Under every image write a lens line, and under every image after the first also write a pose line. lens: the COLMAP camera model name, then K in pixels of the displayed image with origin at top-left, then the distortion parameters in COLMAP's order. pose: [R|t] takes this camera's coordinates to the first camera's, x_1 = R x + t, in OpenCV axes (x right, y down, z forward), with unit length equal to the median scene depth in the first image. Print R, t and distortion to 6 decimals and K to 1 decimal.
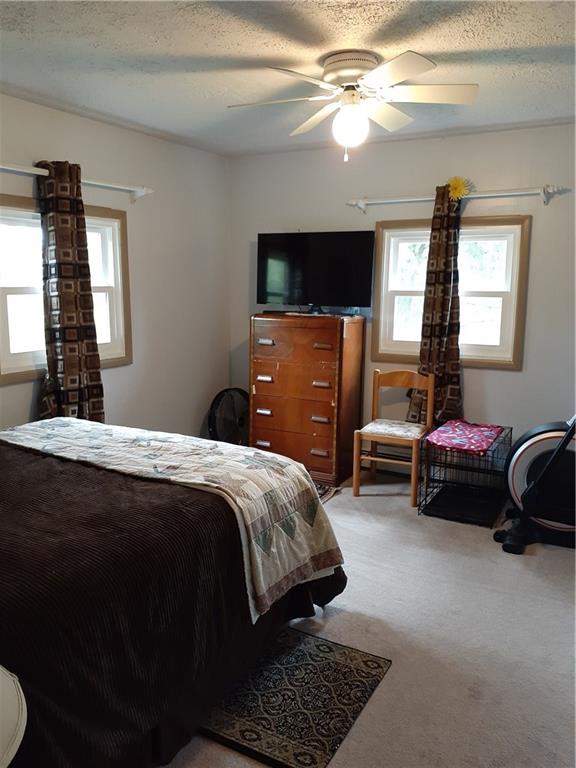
lens RADIAL K [[619.1, 0, 288.1], [0, 619.1, 384.7], [0, 0, 1]] dist [0.037444, -0.075293]
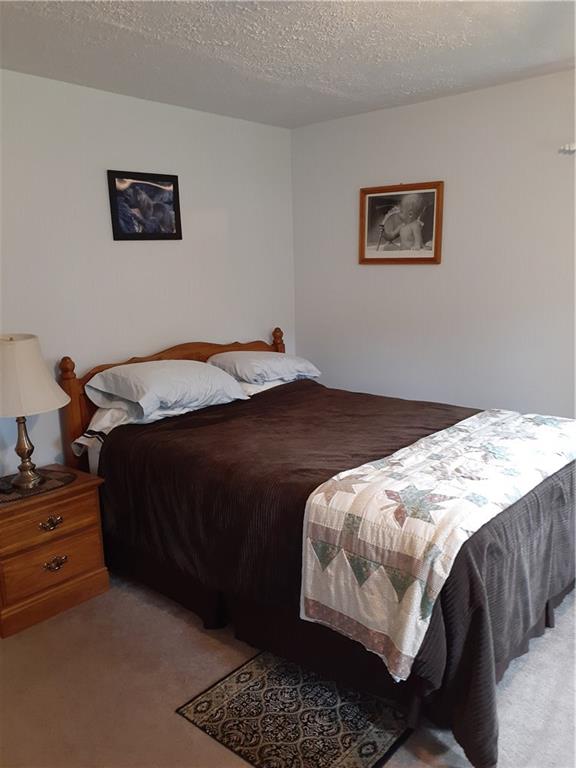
lens RADIAL K [[619.1, 0, 287.8], [0, 619.1, 384.7], [0, 0, 1]] dist [0.037444, -0.075293]
pose [[-0.194396, 0.196635, -0.961012, 0.763192], [-0.160515, 0.960120, 0.228922, -0.183295], [0.967701, 0.198759, -0.155080, 0.966265]]
